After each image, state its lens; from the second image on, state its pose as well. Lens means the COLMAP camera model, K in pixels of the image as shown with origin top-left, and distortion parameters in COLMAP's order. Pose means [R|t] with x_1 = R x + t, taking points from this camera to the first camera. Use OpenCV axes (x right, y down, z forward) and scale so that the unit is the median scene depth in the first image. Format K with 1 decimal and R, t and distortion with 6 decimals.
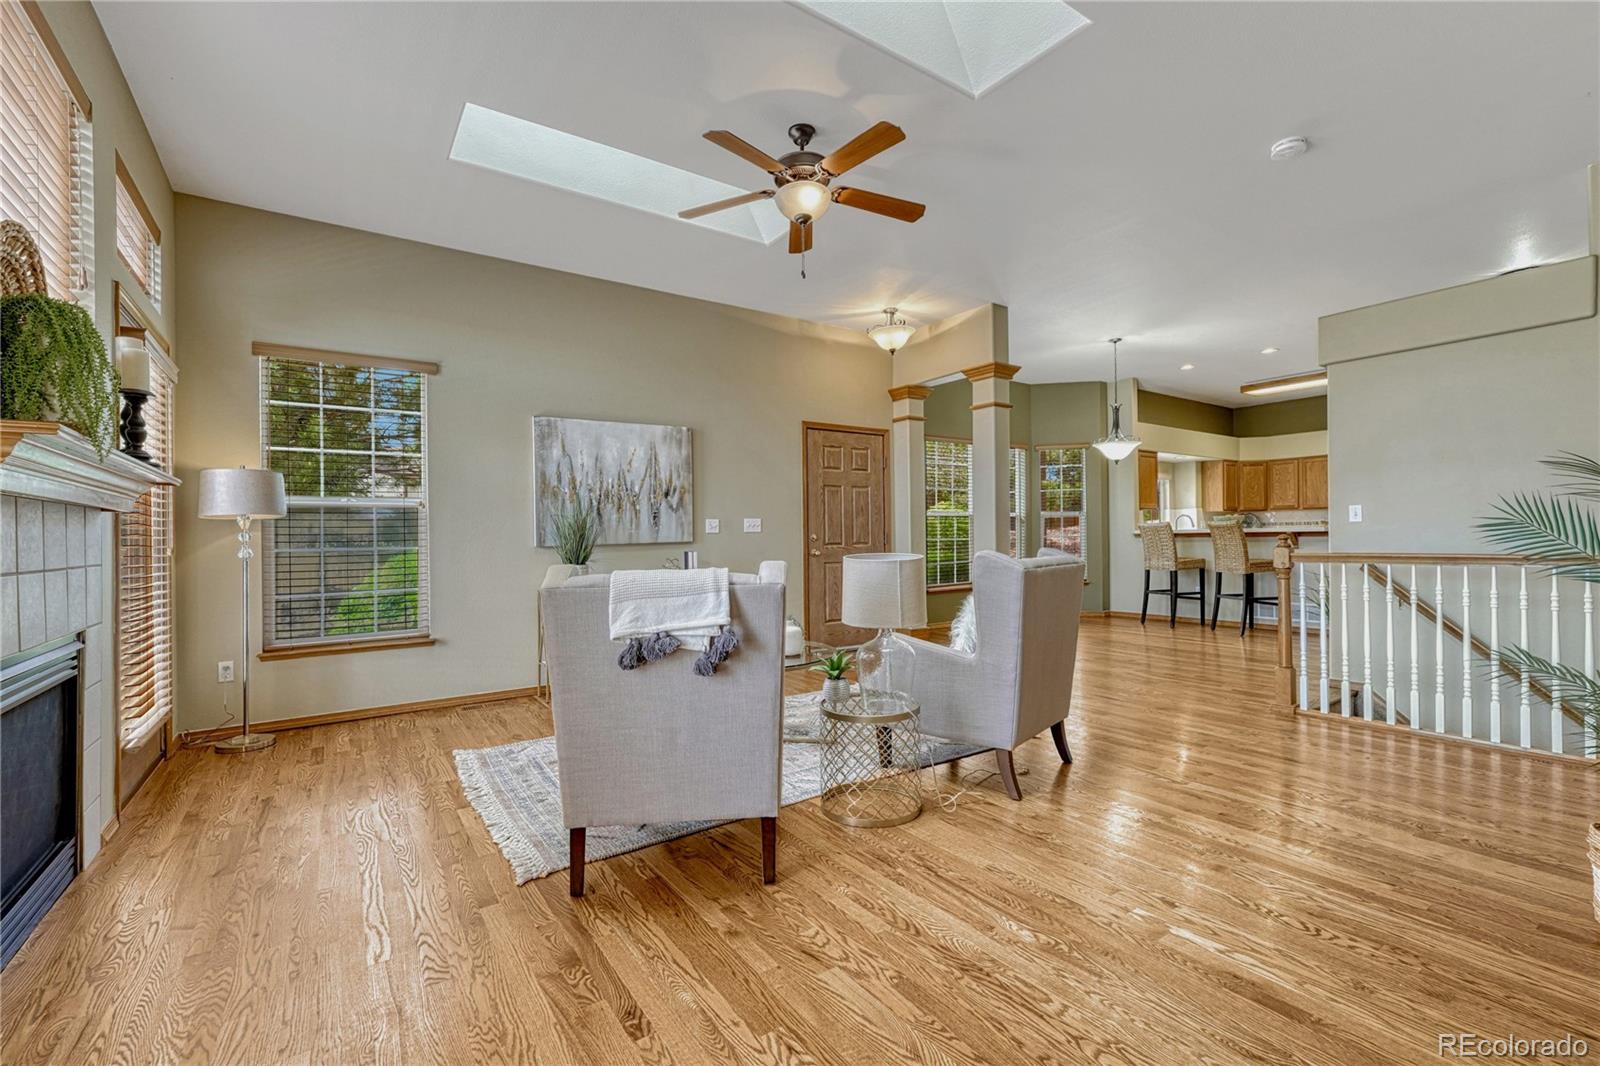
lens RADIAL K [[683.9, 0, 796.4], [0, 683.9, 537.9], [0, 0, 1]] dist [-0.008671, 0.000089]
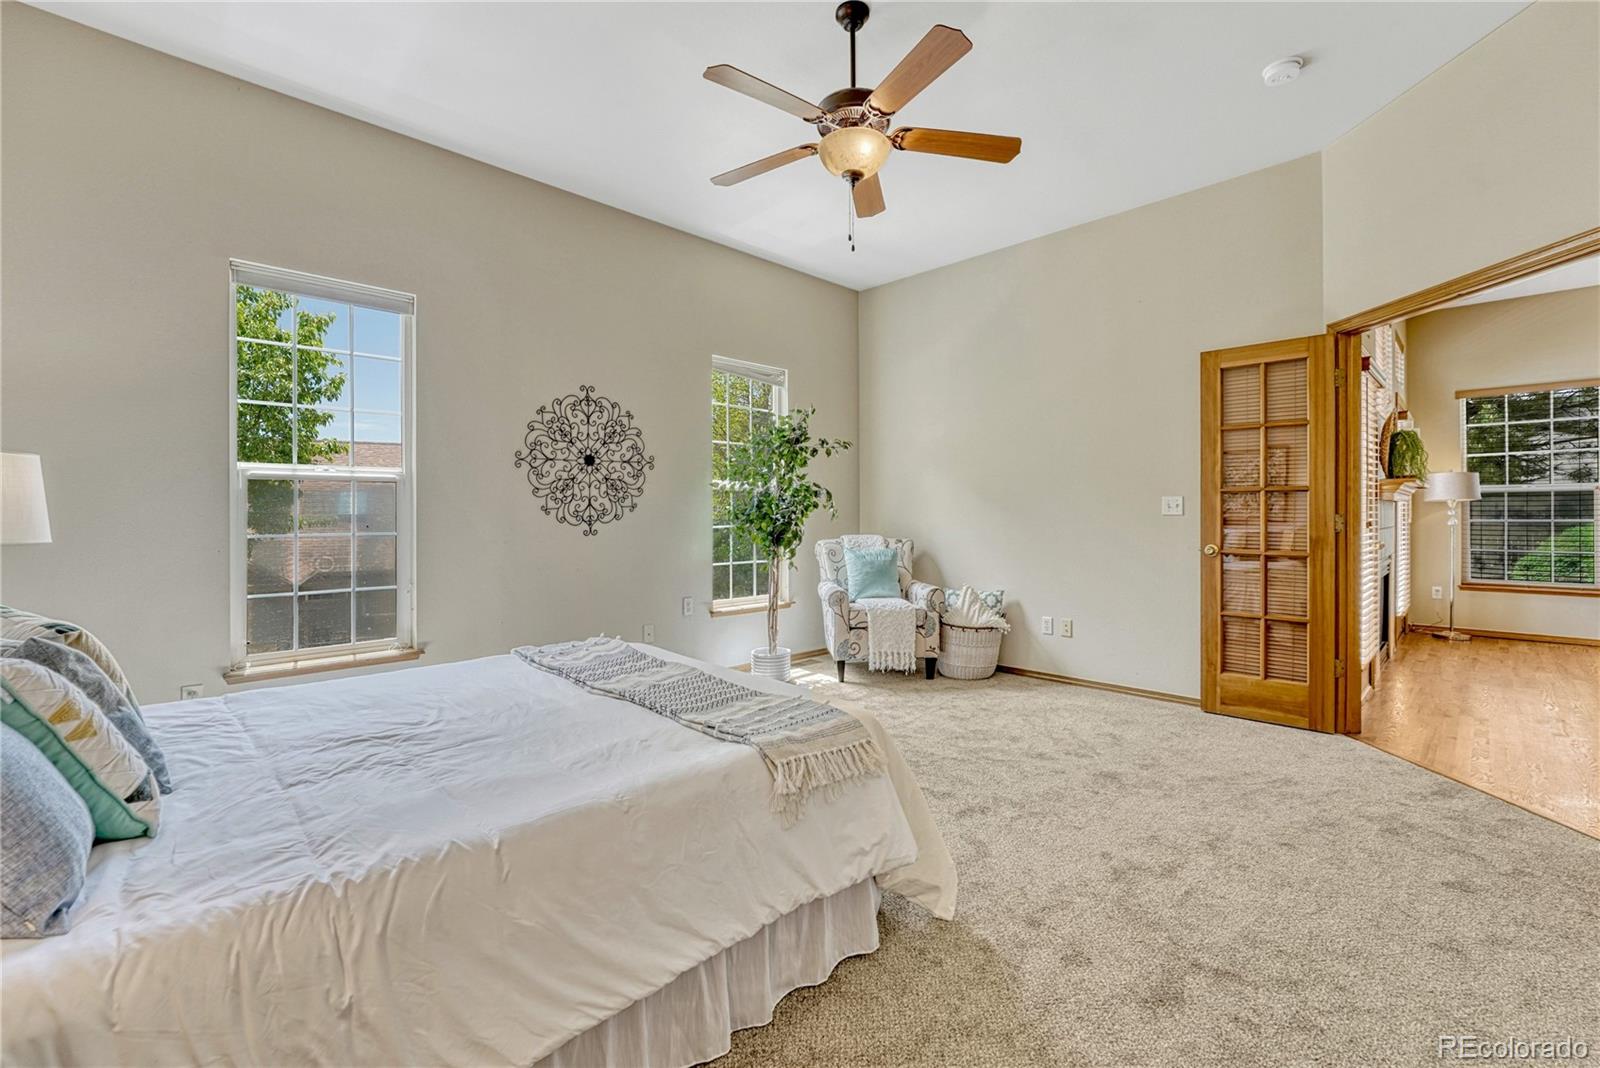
lens RADIAL K [[674.2, 0, 797.3], [0, 674.2, 523.0], [0, 0, 1]] dist [-0.009640, 0.000431]
pose [[0.173683, 0.026702, -0.984440, 0.352160], [0.000540, 0.999630, 0.027209, -0.014285], [0.984802, -0.005257, 0.173604, -0.586362]]
